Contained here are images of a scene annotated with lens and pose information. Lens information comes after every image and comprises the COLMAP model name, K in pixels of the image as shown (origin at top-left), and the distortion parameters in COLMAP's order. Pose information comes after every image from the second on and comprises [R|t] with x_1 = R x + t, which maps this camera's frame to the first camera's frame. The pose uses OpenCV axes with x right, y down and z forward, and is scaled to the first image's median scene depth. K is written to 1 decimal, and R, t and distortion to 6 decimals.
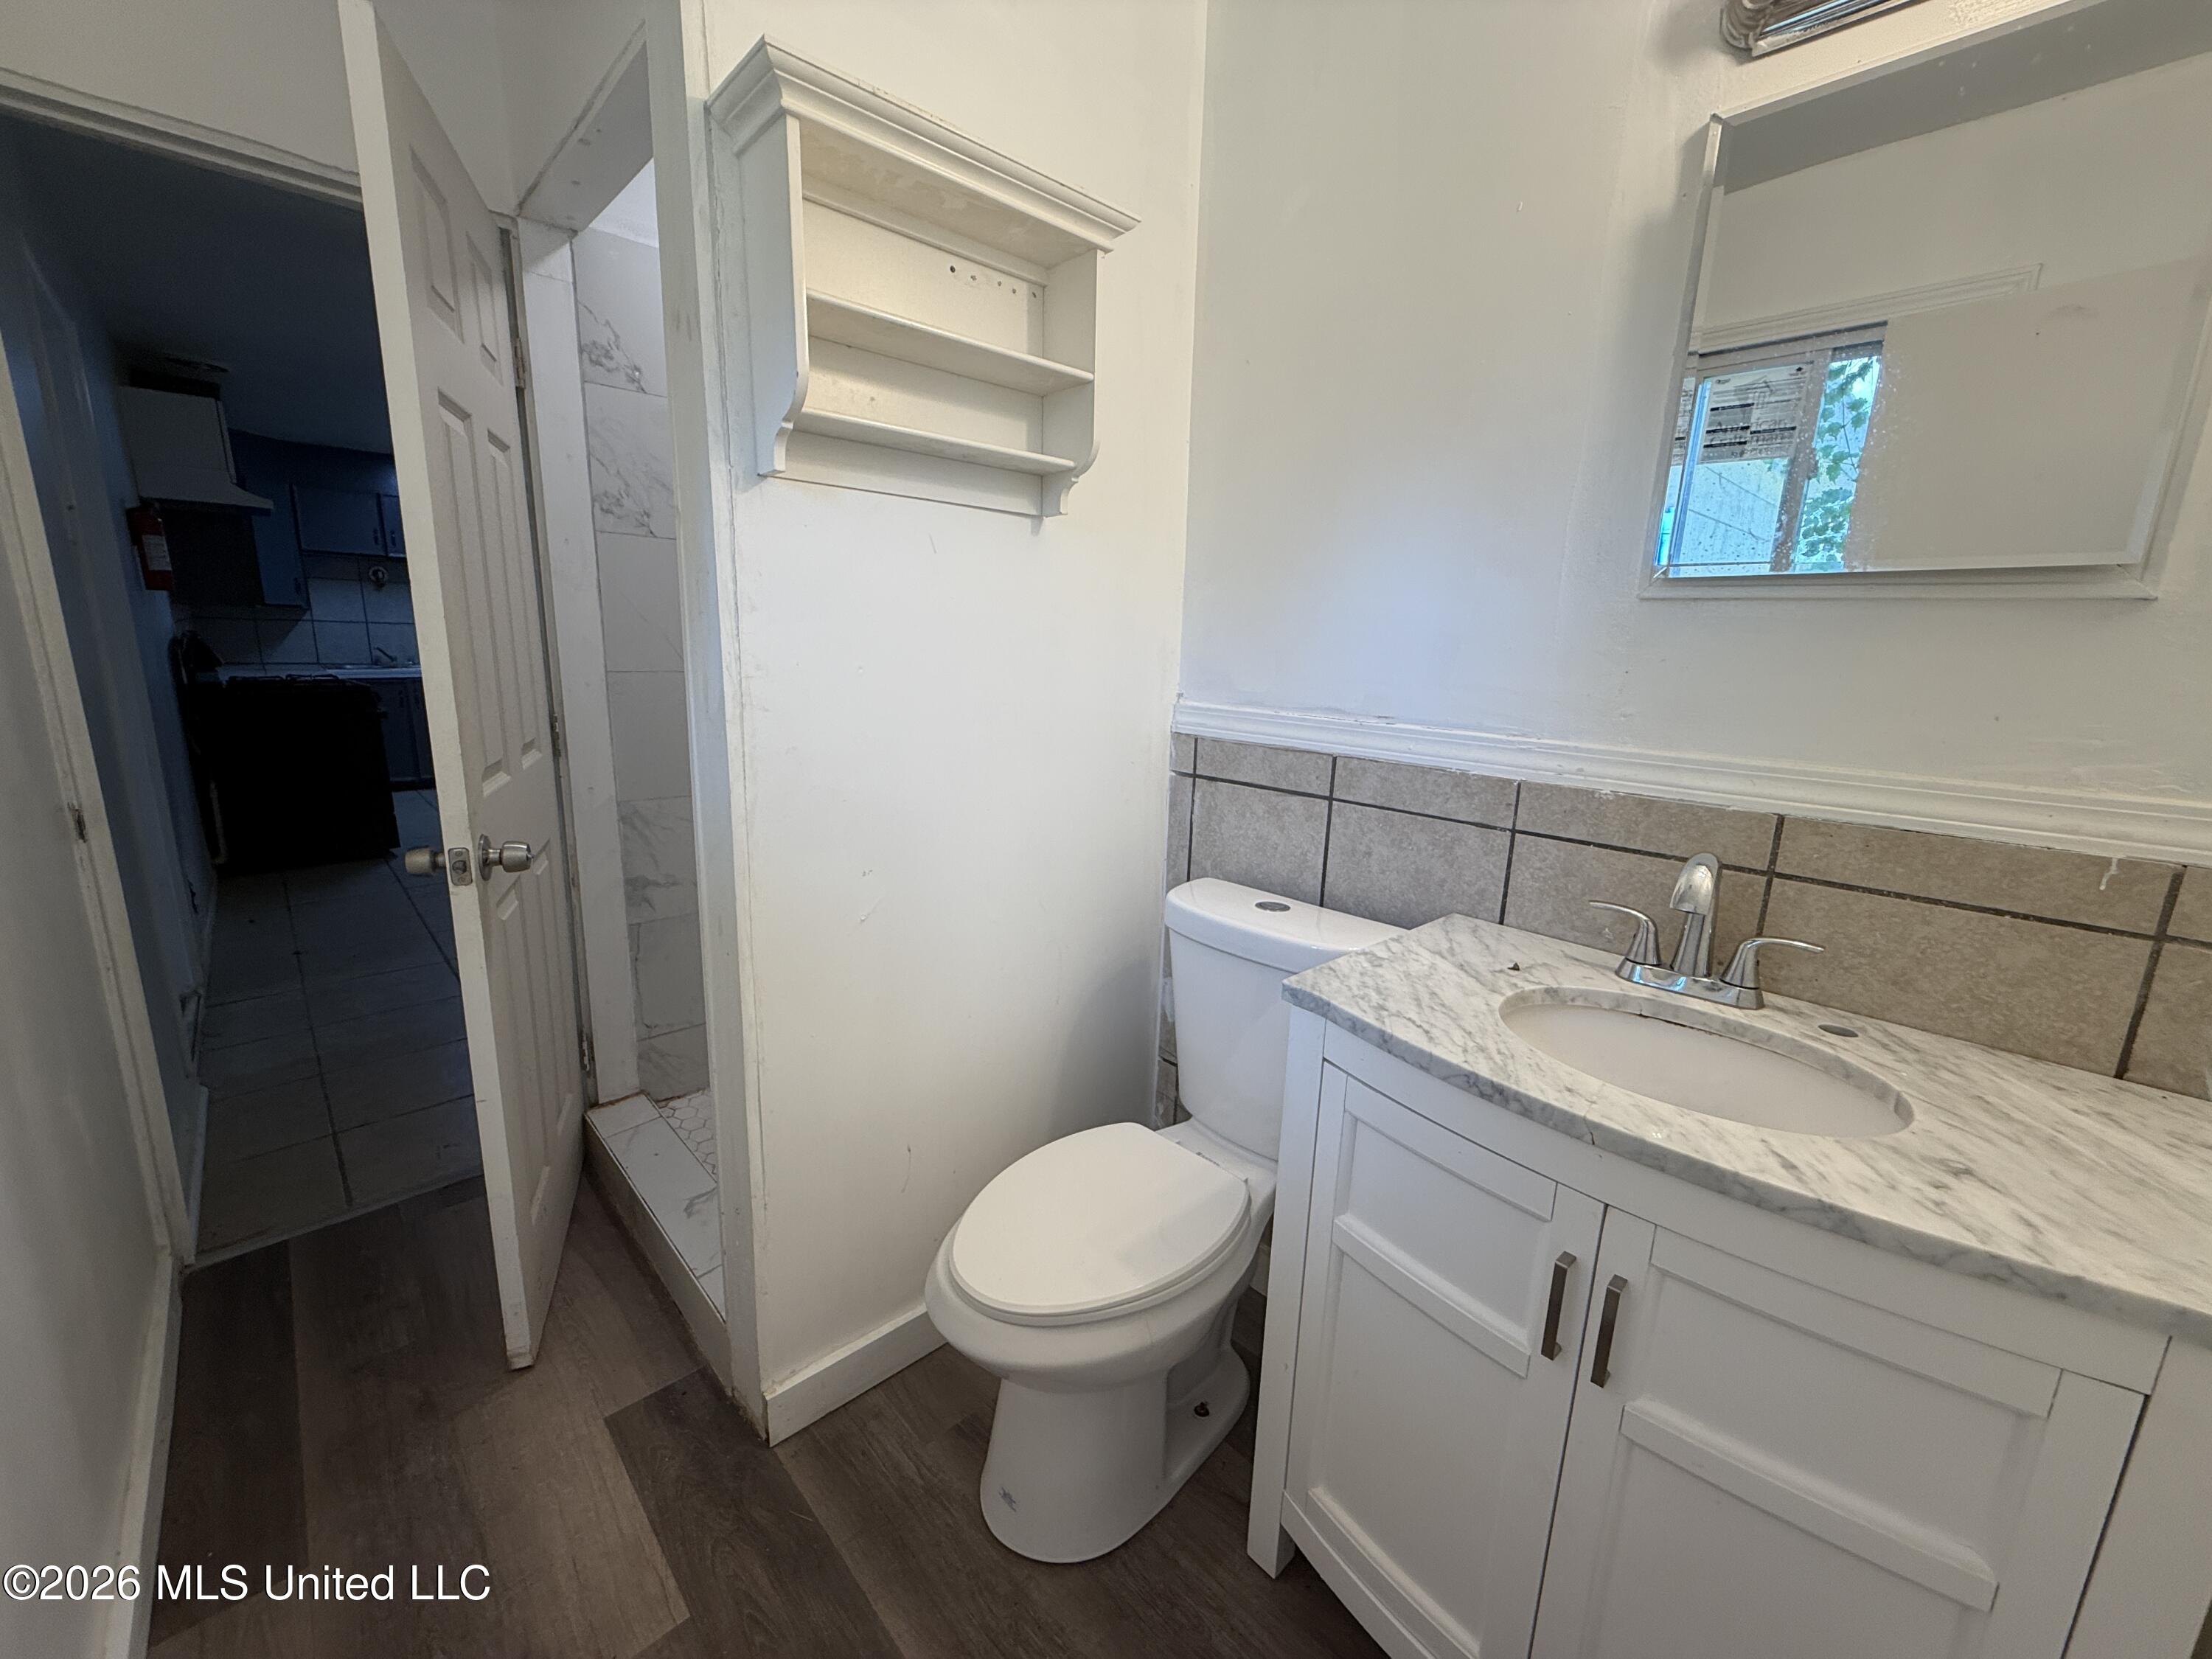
lens RADIAL K [[879.8, 0, 1098.6], [0, 879.8, 830.7], [0, 0, 1]] dist [-0.000145, 0.000383]
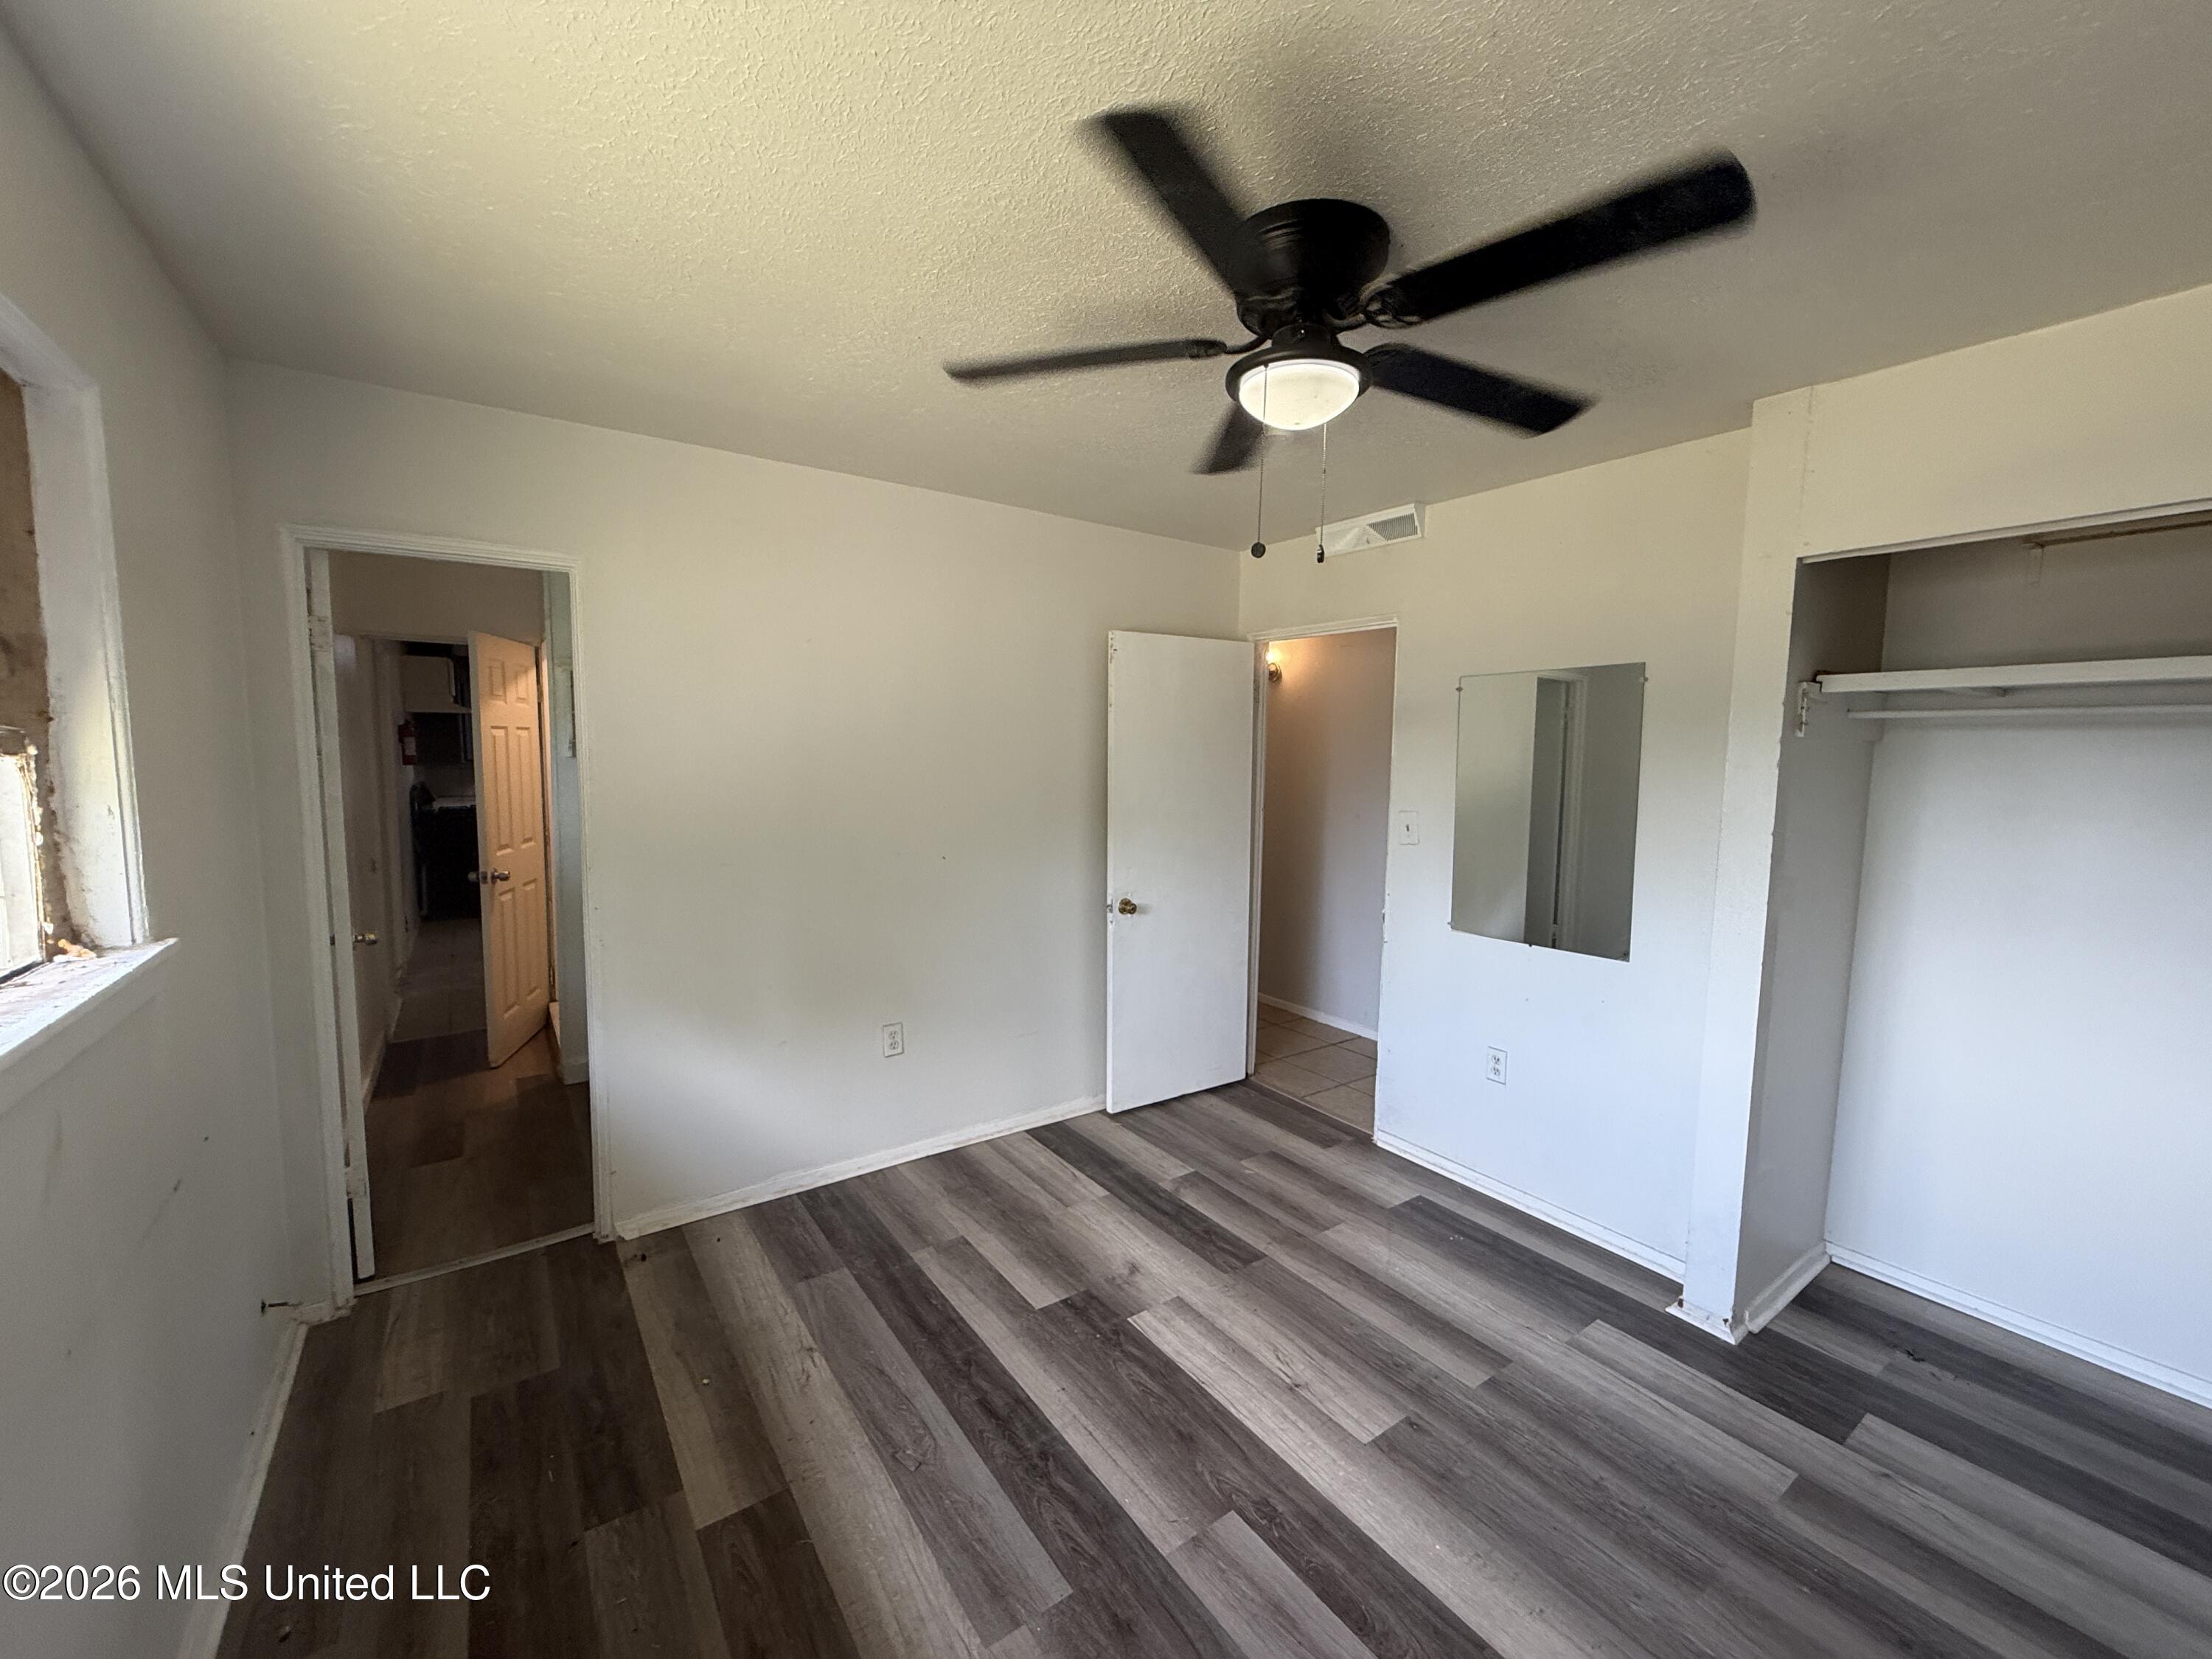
lens RADIAL K [[879.2, 0, 1097.3], [0, 879.2, 832.2], [0, 0, 1]] dist [-0.001494, -0.000510]
pose [[0.989838, -0.002273, -0.142180, 0.717004], [-0.015509, 0.992182, -0.123834, 0.091123], [0.141350, 0.124781, 0.982064, -0.675617]]
